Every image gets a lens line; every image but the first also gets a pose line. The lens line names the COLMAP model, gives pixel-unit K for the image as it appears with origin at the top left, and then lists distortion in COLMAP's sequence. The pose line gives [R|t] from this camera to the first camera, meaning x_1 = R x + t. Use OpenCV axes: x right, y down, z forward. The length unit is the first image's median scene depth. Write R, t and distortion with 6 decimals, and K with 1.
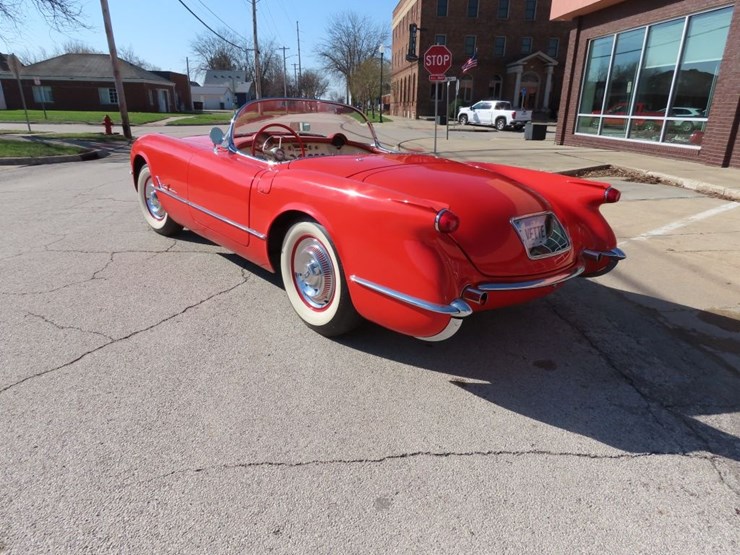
lens RADIAL K [[468.2, 0, 375.0], [0, 468.2, 278.9], [0, 0, 1]] dist [-0.004935, 0.001284]
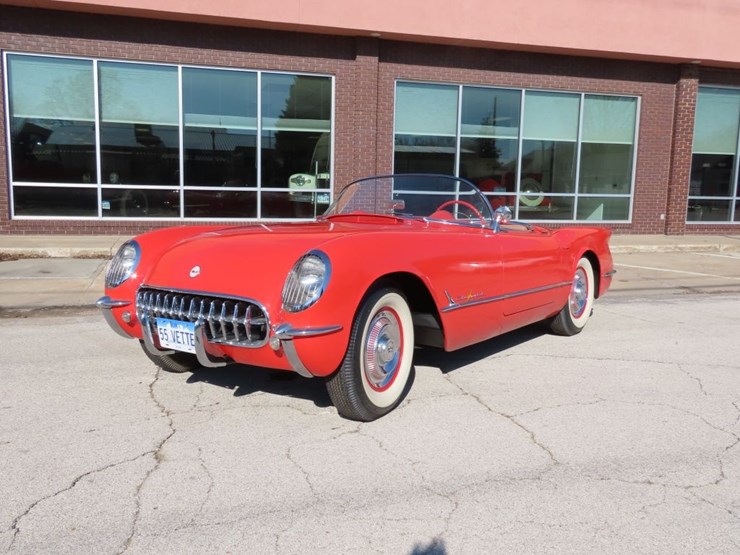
lens RADIAL K [[652.9, 0, 374.0], [0, 652.9, 274.1], [0, 0, 1]] dist [0.024816, -0.015041]
pose [[-0.187218, -0.149803, 0.970829, -0.289436], [0.312465, 0.927890, 0.203434, -0.099796], [-0.931297, 0.341437, -0.126909, 0.262084]]
